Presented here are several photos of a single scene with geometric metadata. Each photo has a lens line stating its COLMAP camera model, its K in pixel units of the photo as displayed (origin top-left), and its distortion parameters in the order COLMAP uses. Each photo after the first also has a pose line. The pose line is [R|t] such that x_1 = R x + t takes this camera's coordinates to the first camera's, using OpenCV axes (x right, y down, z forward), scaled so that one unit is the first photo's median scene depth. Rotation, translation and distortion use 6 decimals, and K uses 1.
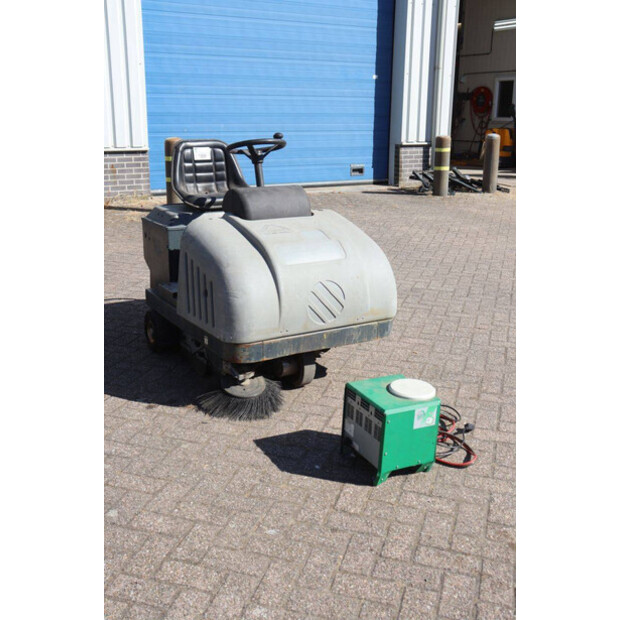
lens RADIAL K [[803.8, 0, 310.0], [0, 803.8, 310.0], [0, 0, 1]] dist [0.064000, 0.035465]
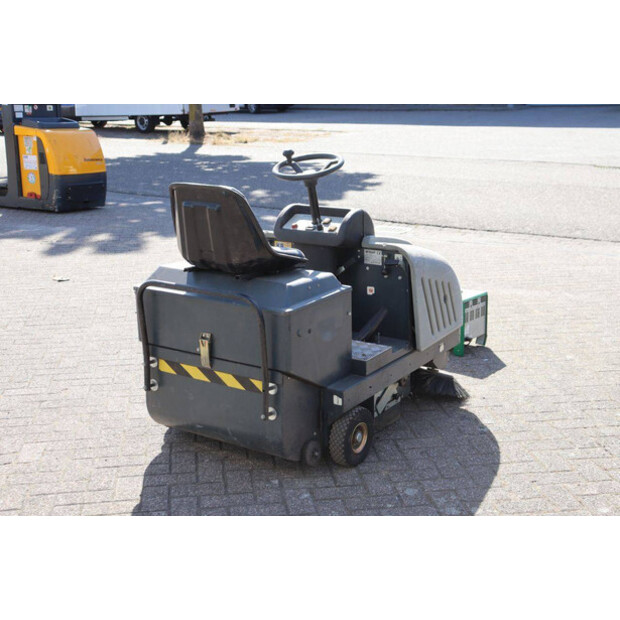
lens RADIAL K [[803.8, 0, 310.0], [0, 803.8, 310.0], [0, 0, 1]] dist [0.064000, 0.035465]
pose [[-0.456080, -0.233706, 0.858704, -0.909481], [0.221117, 0.904886, 0.363716, -0.405282], [-0.862031, 0.355757, -0.361024, 1.519603]]
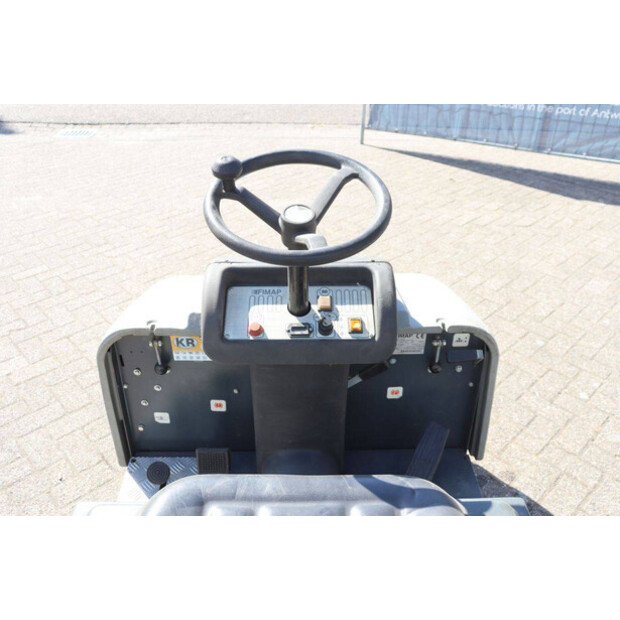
lens RADIAL K [[551.6, 0, 309.3], [0, 551.6, 340.8], [0, 0, 1]] dist [-0.108540, 0.003459]
pose [[-0.864568, -0.290020, 0.410379, -0.203447], [0.112510, 0.684201, 0.720563, -0.350374], [-0.489759, 0.669147, -0.558908, 1.308731]]
